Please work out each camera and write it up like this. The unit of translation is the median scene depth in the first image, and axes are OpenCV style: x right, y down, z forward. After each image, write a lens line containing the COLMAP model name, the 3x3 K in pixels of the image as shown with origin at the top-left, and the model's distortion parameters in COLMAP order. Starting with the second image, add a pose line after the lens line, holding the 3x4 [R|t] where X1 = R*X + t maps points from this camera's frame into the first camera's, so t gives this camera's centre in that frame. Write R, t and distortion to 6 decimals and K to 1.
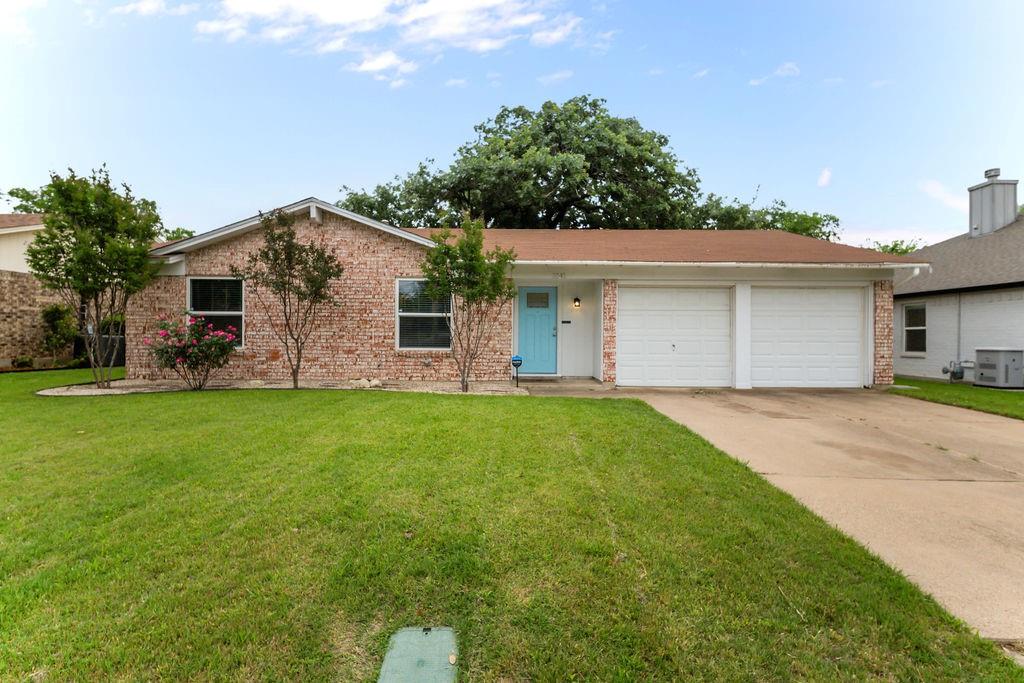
lens RADIAL K [[479.1, 0, 513.0], [0, 479.1, 336.3], [0, 0, 1]] dist [0.009642, -0.004469]
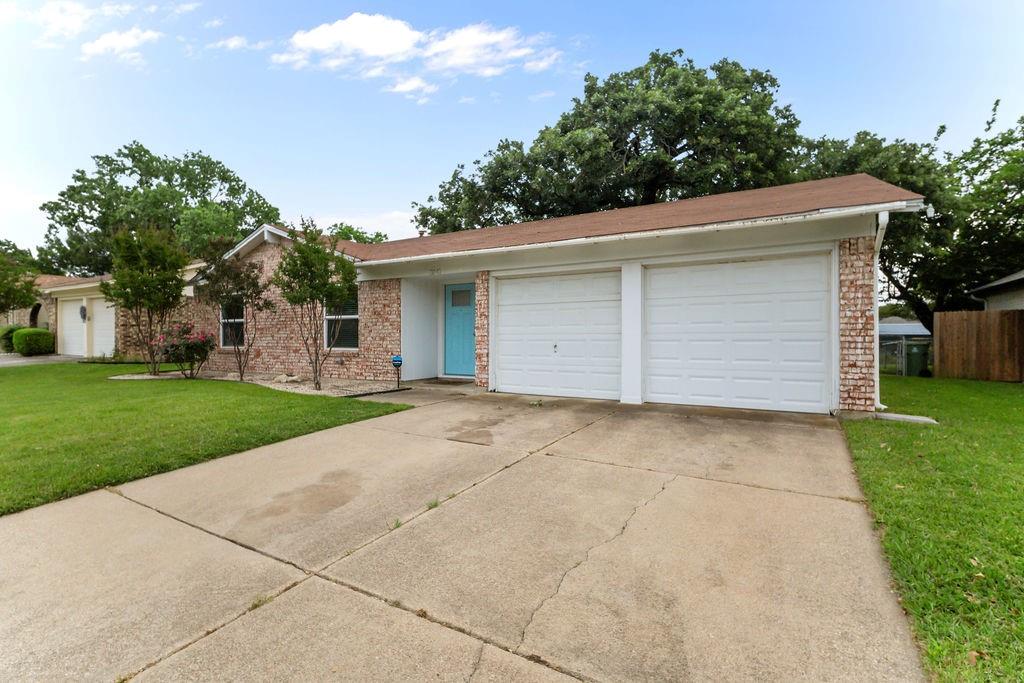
lens RADIAL K [[479.1, 0, 513.0], [0, 479.1, 336.3], [0, 0, 1]] dist [0.009642, -0.004469]
pose [[0.861046, -0.009364, -0.508442, 0.703489], [0.010229, 0.999947, -0.001094, 0.002904], [0.508425, -0.004259, 0.861096, 0.262037]]
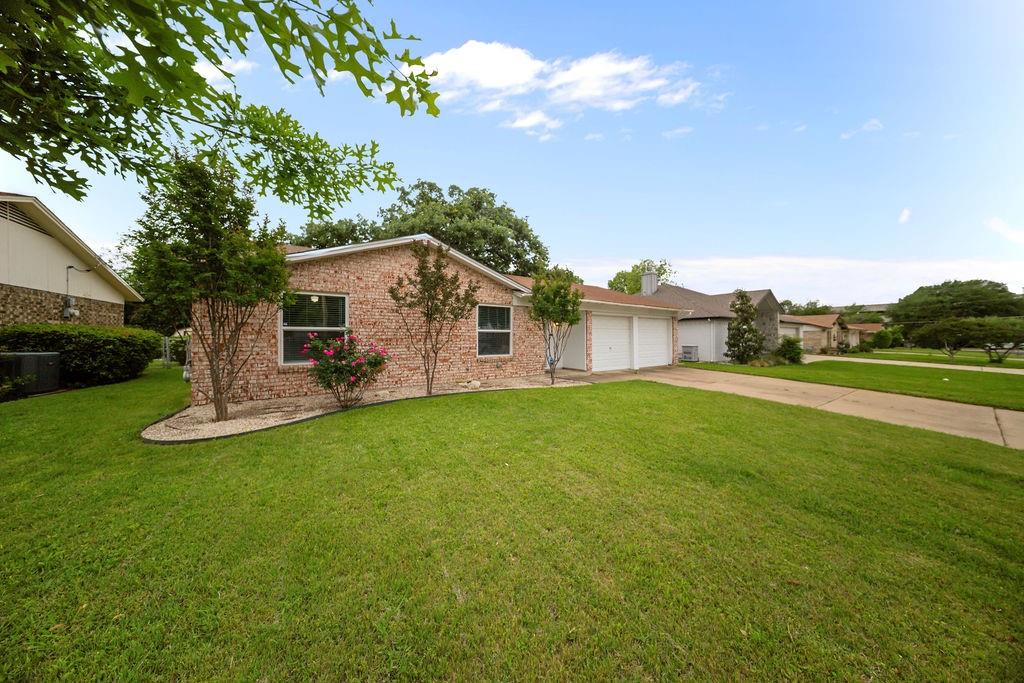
lens RADIAL K [[299.0, 0, 512.8], [0, 299.0, 338.2], [0, 0, 1]] dist [0.009683, -0.004635]
pose [[0.838302, -0.009390, 0.545125, -0.612760], [0.009717, 0.999950, 0.002281, -0.025538], [-0.545119, 0.003385, 0.838352, 0.248996]]
